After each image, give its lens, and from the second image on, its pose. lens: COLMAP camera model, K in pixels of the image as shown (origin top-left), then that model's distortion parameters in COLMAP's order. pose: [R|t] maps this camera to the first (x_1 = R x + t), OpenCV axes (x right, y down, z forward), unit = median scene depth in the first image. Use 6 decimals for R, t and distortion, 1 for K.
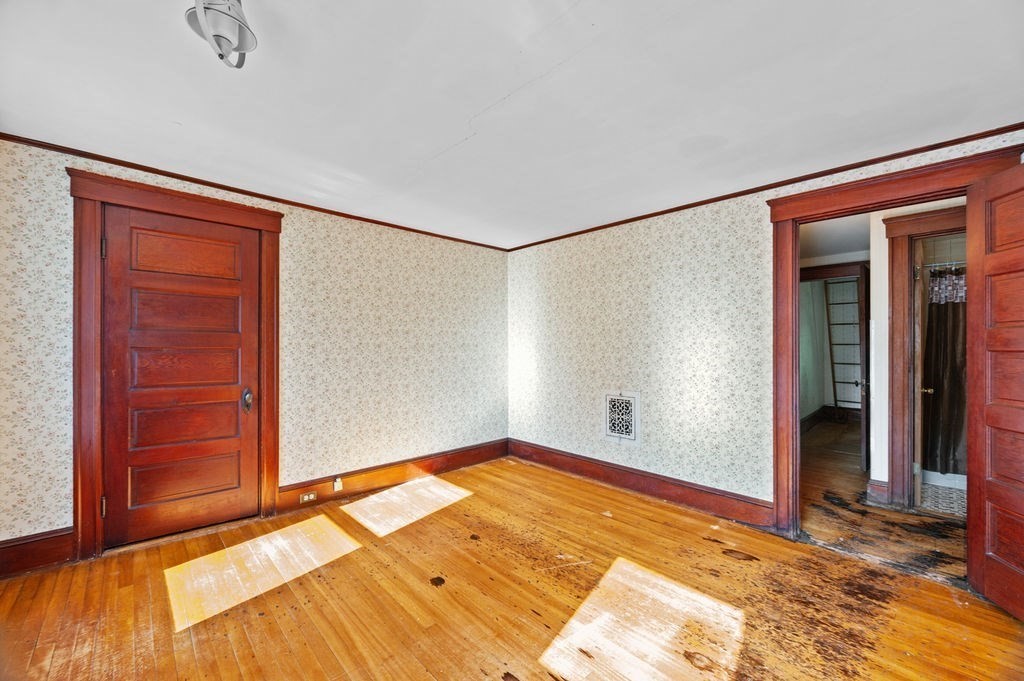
lens RADIAL K [[398.7, 0, 507.1], [0, 398.7, 345.0], [0, 0, 1]] dist [-0.001923, -0.000116]
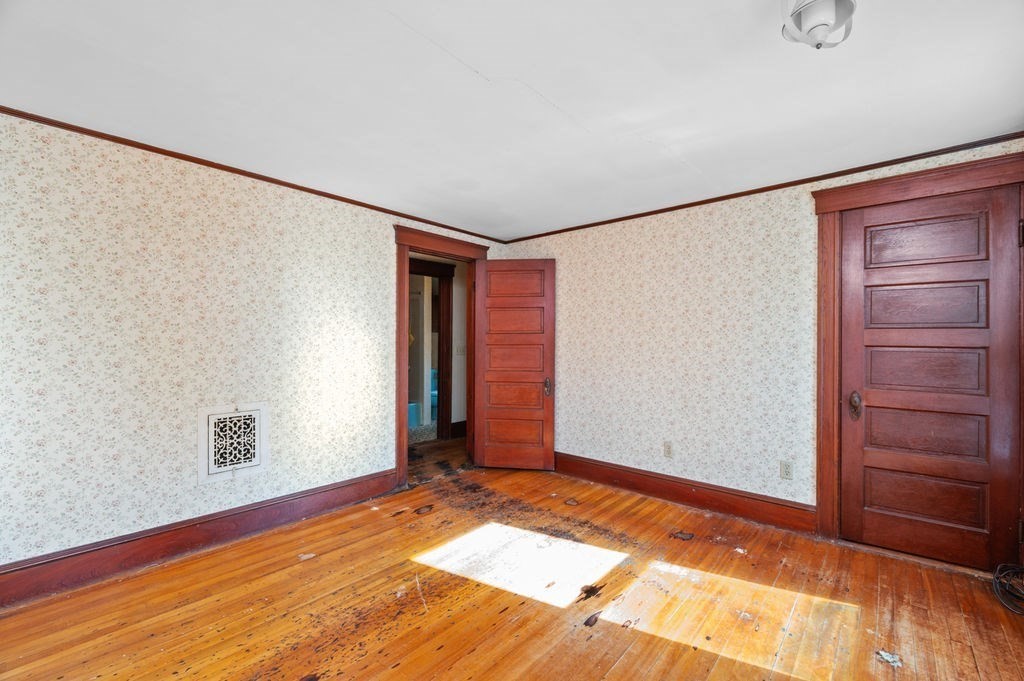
lens RADIAL K [[437.0, 0, 507.6], [0, 437.0, 341.2], [0, 0, 1]] dist [0.000529, -0.001158]
pose [[-0.089283, -0.002203, 0.996004, -0.652351], [-0.006410, 0.999978, 0.001637, -0.005023], [-0.995986, -0.006239, -0.089295, 0.695618]]
